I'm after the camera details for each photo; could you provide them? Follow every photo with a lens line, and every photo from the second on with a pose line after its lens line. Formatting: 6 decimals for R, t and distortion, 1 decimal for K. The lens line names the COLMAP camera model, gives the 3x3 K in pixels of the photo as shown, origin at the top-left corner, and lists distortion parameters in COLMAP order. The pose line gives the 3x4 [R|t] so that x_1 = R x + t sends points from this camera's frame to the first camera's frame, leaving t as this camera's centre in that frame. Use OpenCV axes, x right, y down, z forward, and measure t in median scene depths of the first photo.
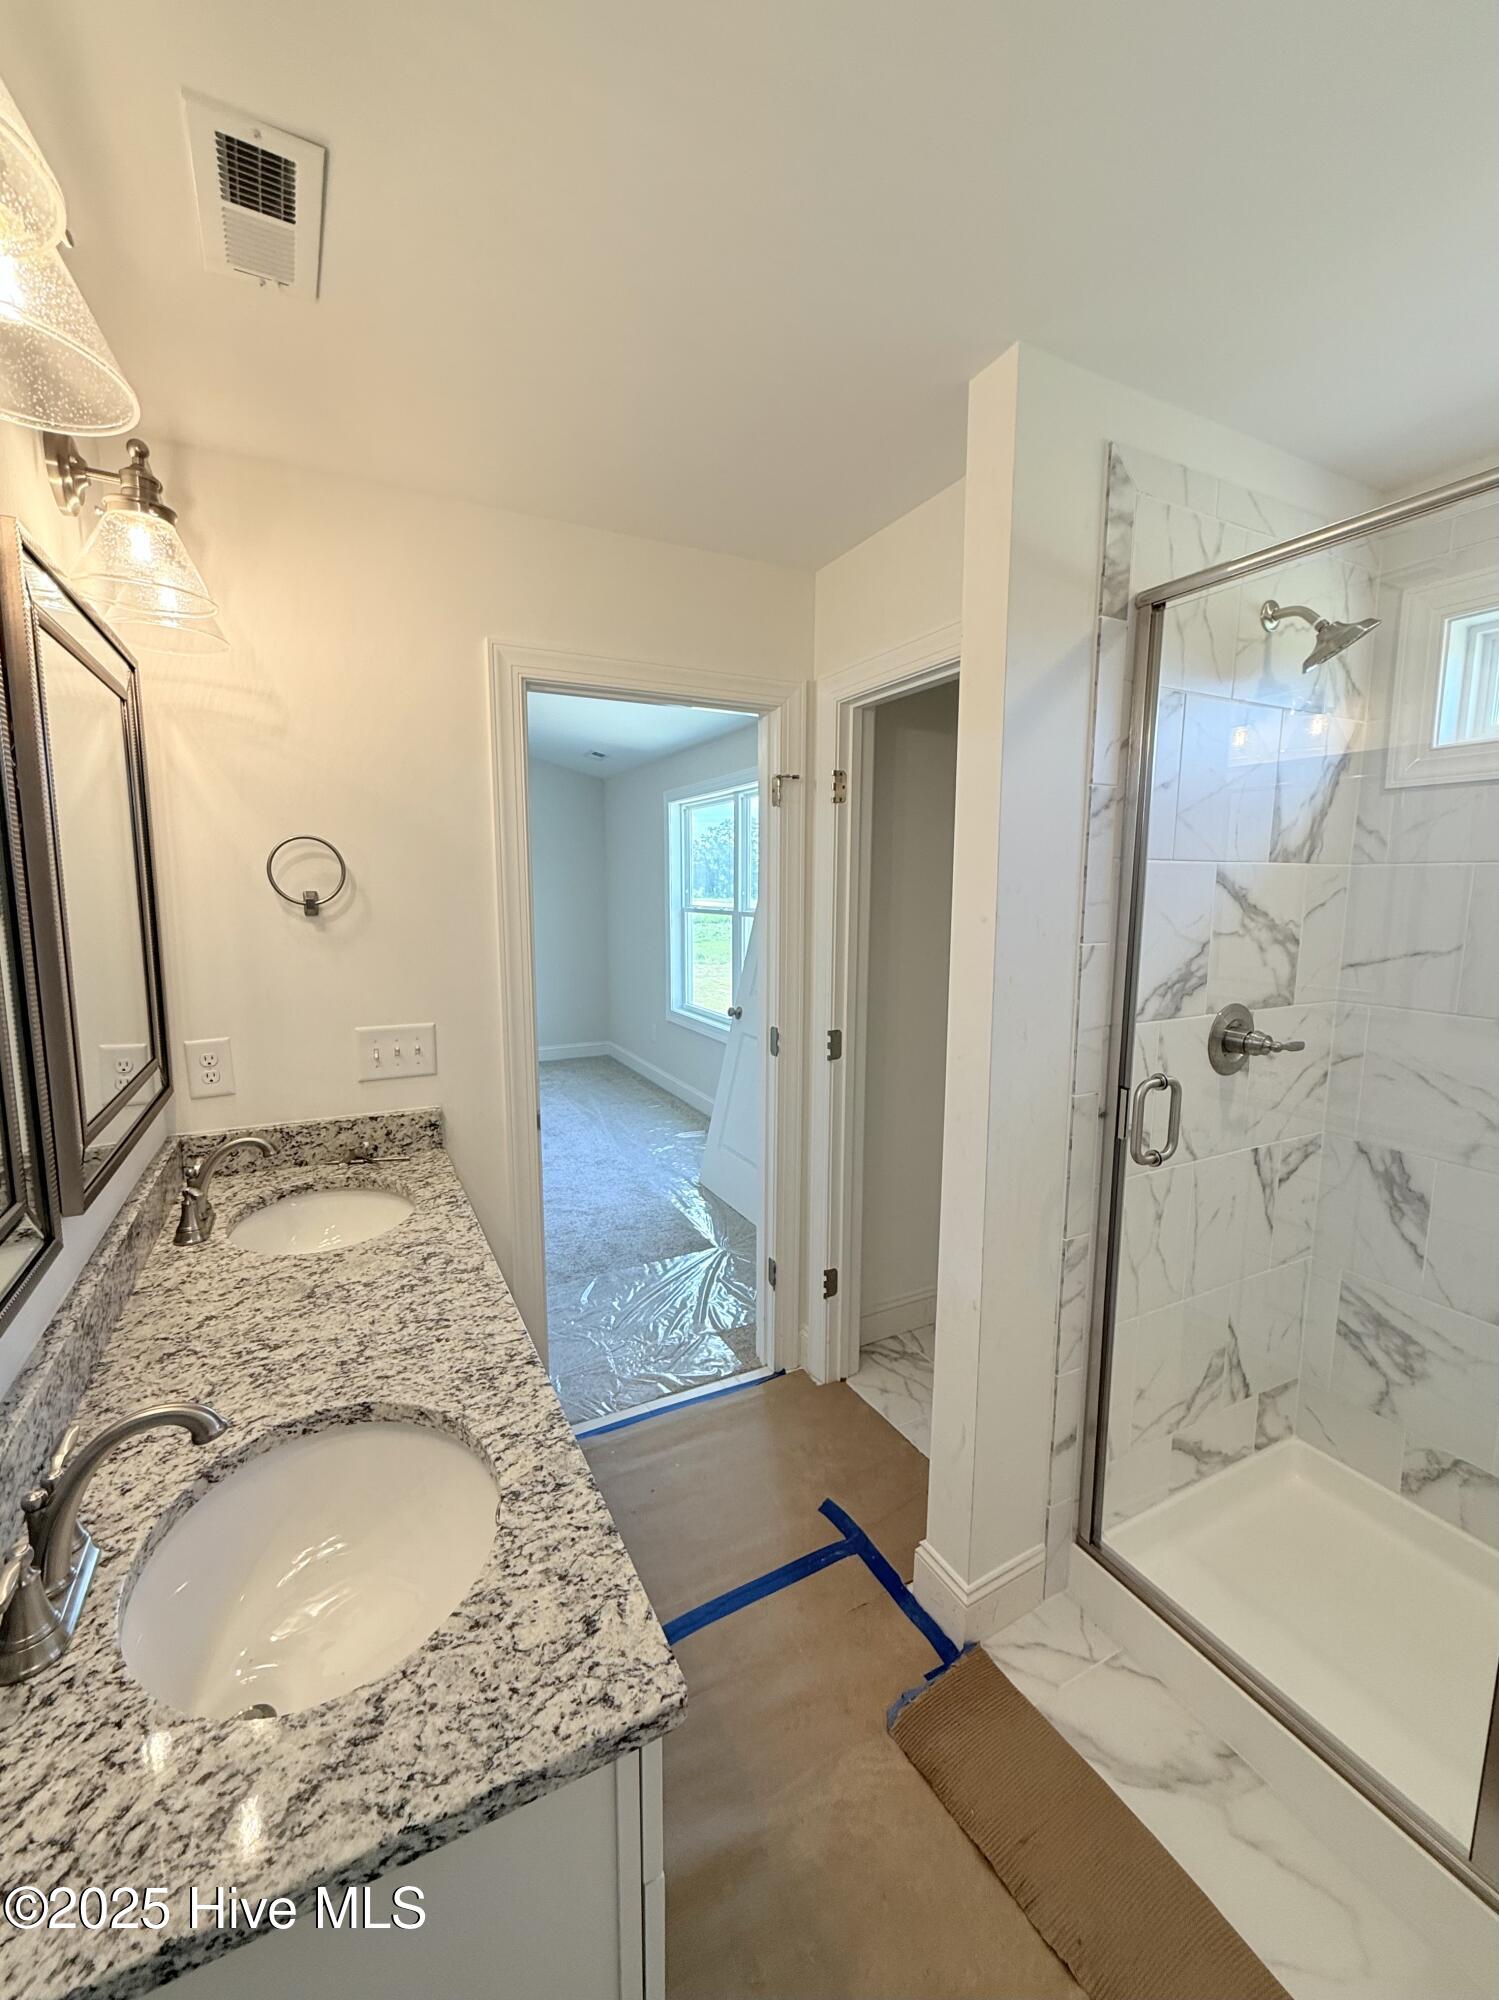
lens RADIAL K [[808.6, 0, 740.3], [0, 808.6, 1001.2], [0, 0, 1]] dist [0.001638, 0.000011]
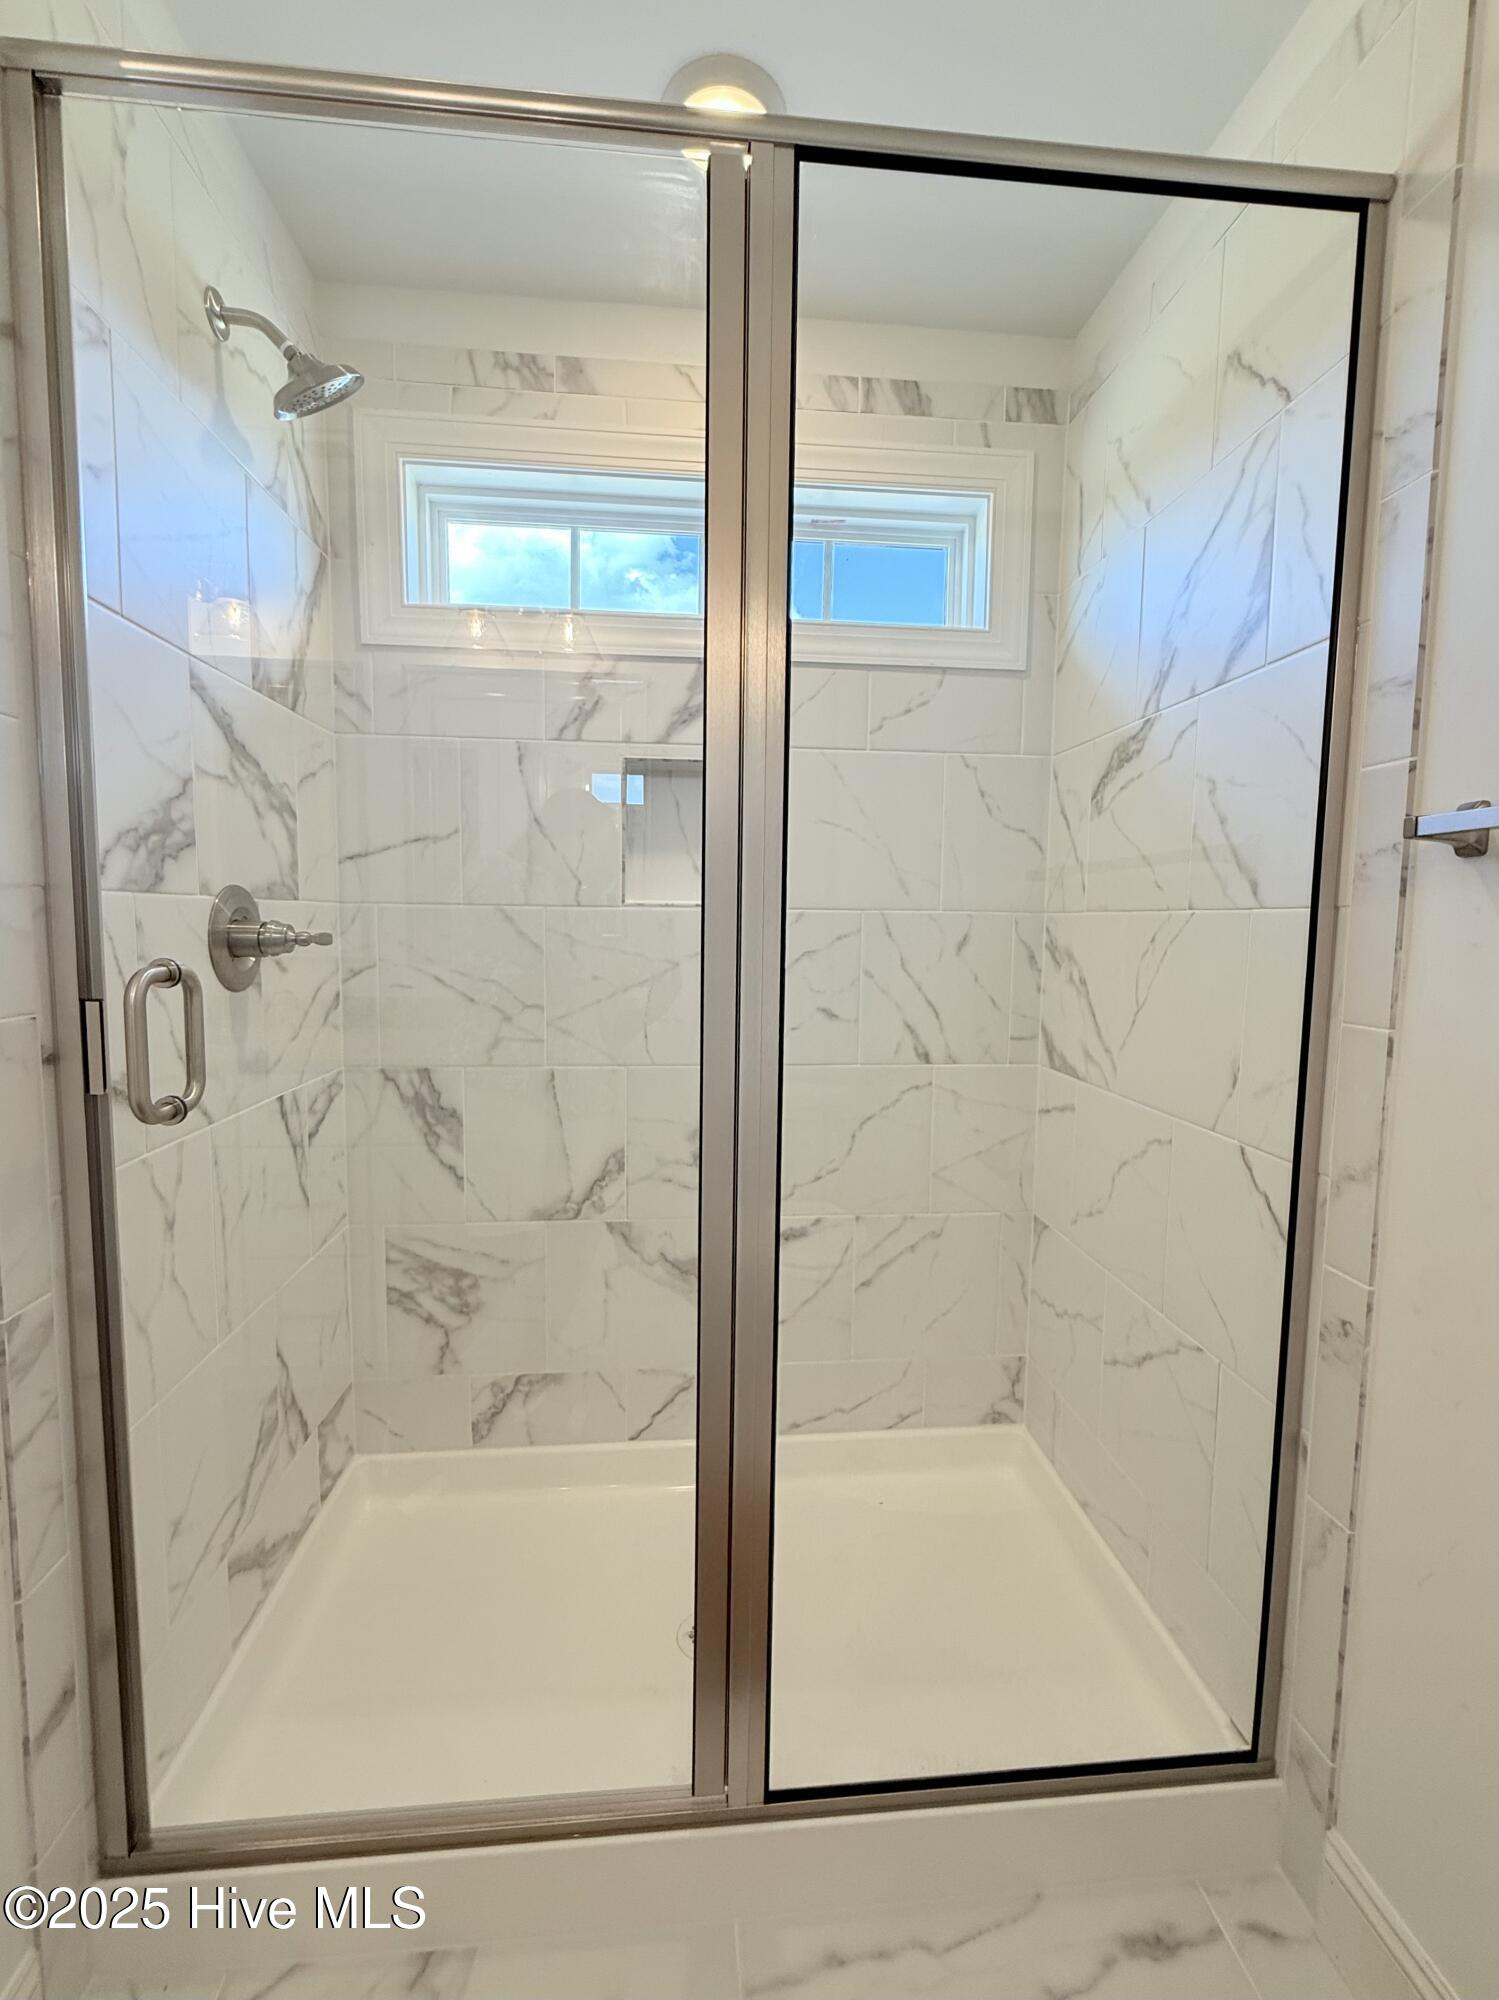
lens RADIAL K [[848.6, 0, 747.7], [0, 848.6, 1002.6], [0, 0, 1]] dist [0.000574, -0.000166]
pose [[0.361476, -0.077471, 0.929157, 0.090449], [0.113731, 0.992764, 0.038529, 0.119243], [-0.925419, 0.091746, 0.367671, 0.332355]]
